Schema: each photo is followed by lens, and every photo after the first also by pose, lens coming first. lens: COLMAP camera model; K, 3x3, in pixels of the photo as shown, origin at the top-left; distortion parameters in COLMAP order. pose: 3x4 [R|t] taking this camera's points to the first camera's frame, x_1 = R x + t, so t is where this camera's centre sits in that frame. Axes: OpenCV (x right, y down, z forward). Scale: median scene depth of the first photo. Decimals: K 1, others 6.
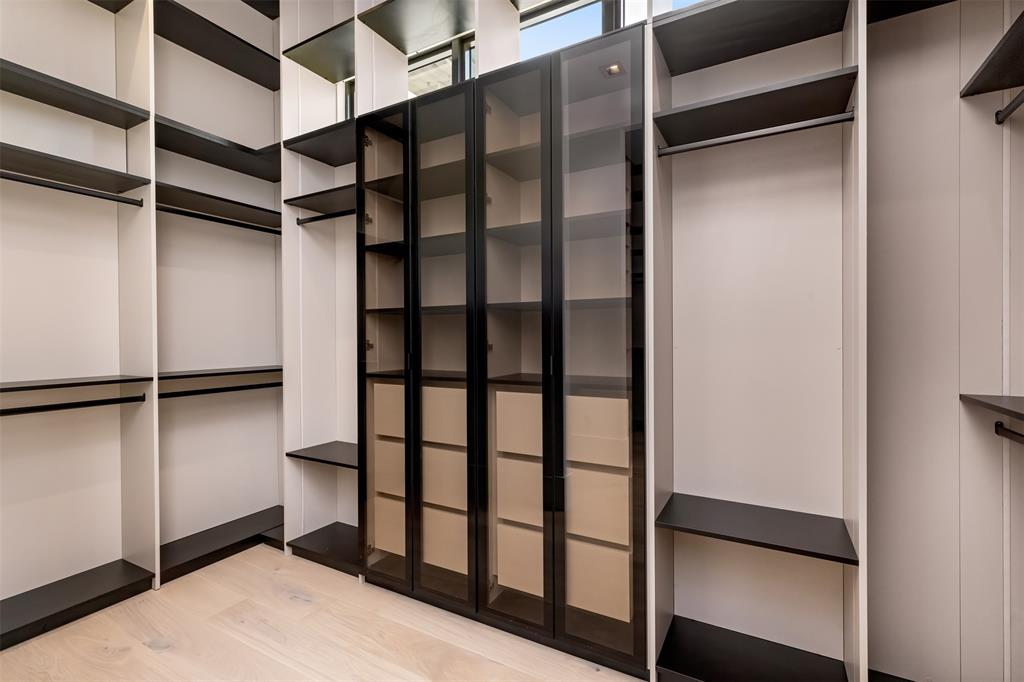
lens RADIAL K [[467.1, 0, 513.9], [0, 467.1, 335.9], [0, 0, 1]] dist [0.000671, 0.000431]
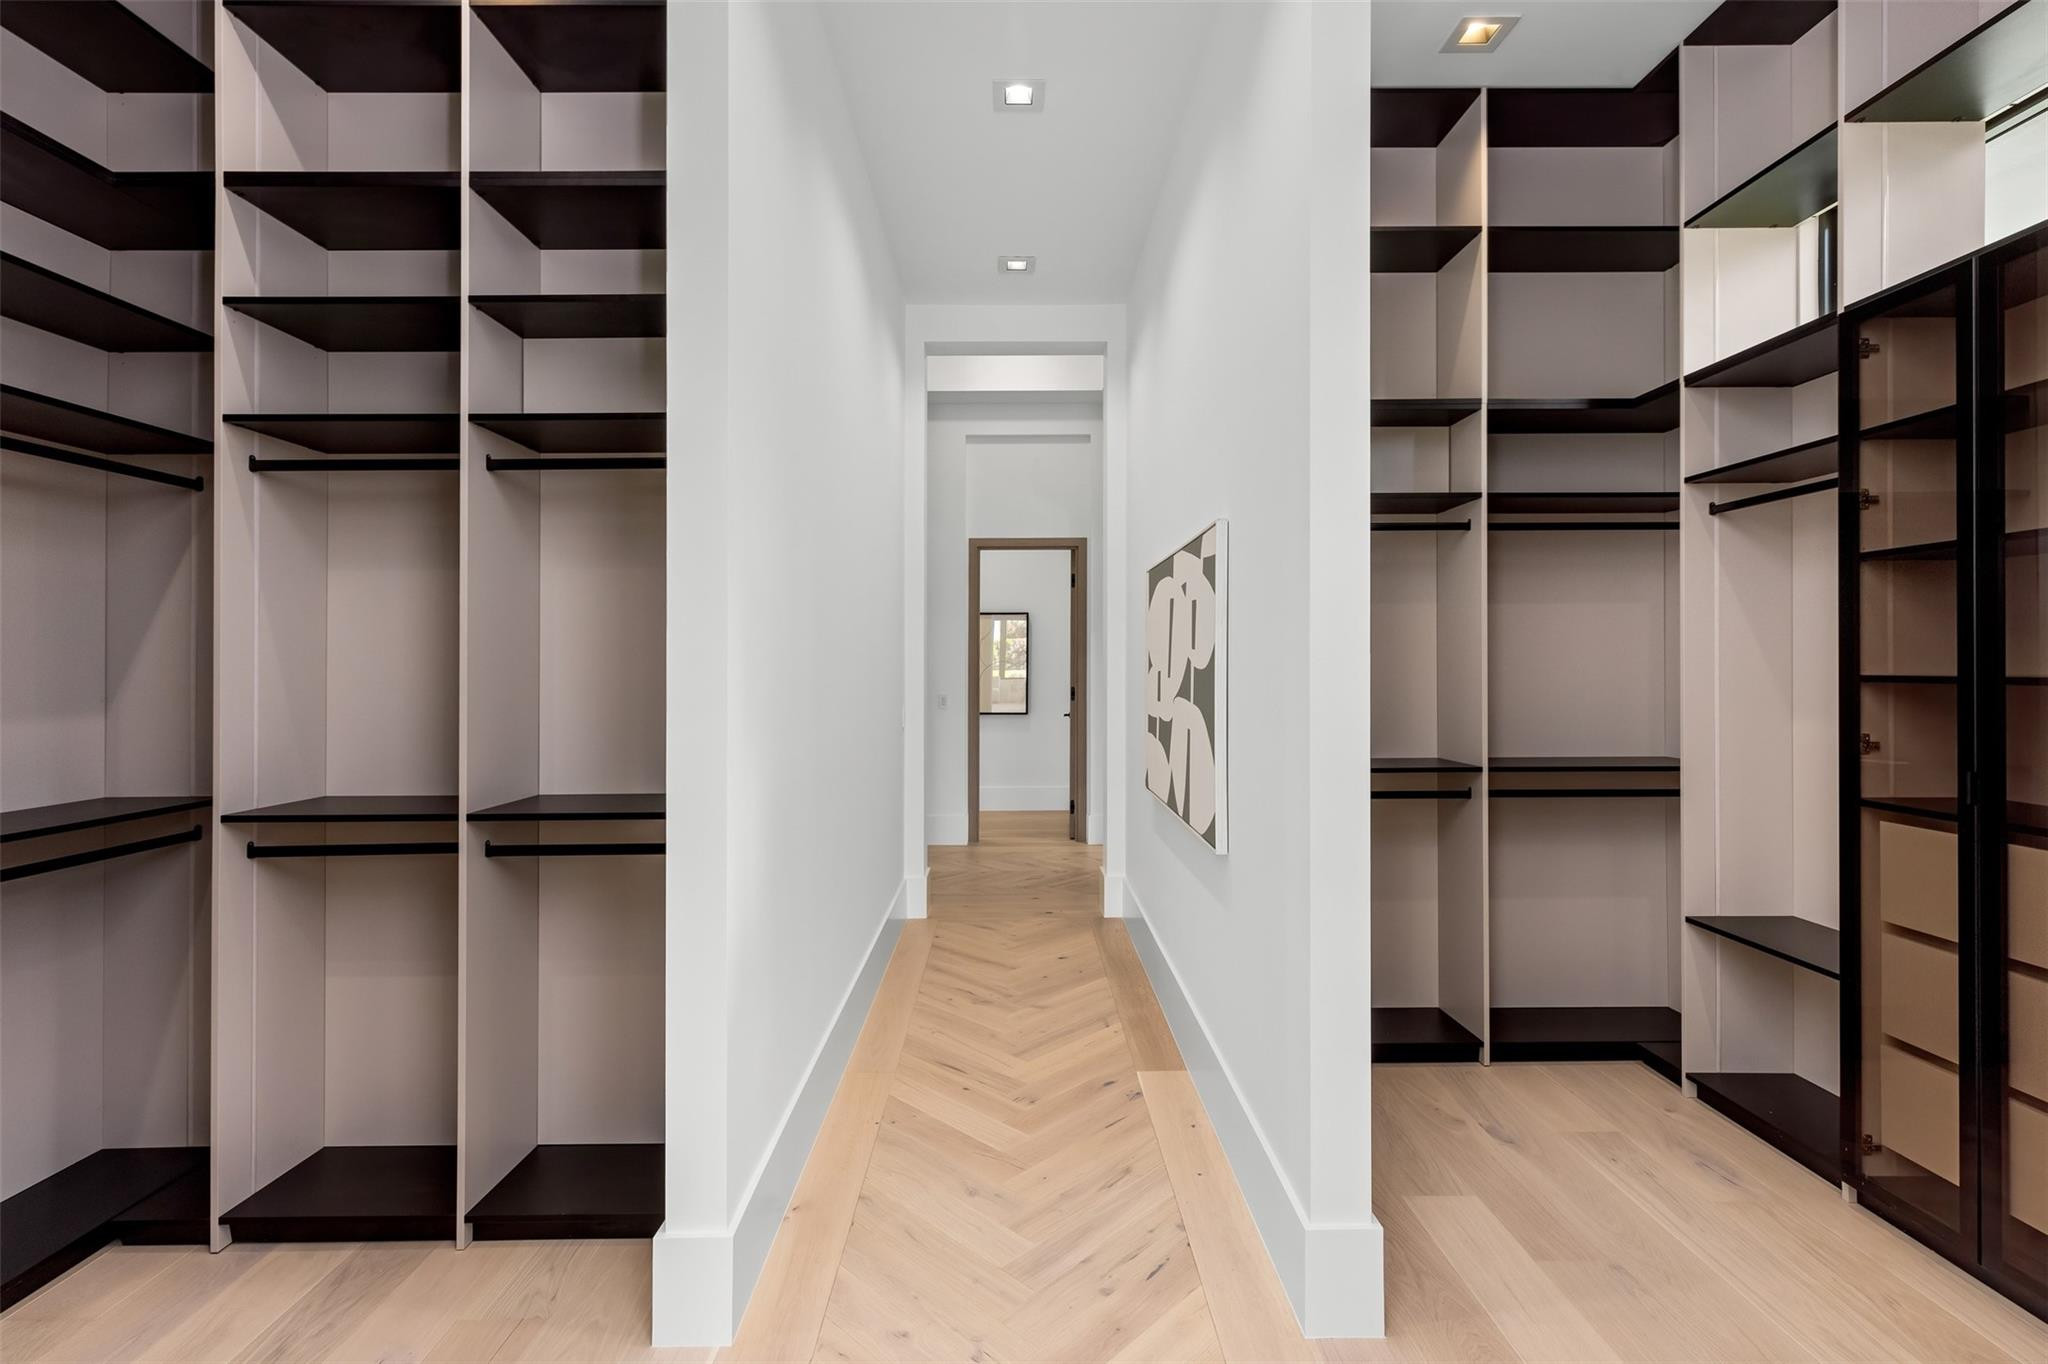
lens RADIAL K [[934.2, 0, 1027.7], [0, 934.2, 671.8], [0, 0, 1]] dist [0.000671, 0.000431]
pose [[0.490999, 0.006455, -0.871136, 0.126573], [-0.000076, 0.999973, 0.007367, -0.065452], [0.871160, -0.003551, 0.490986, -0.298792]]
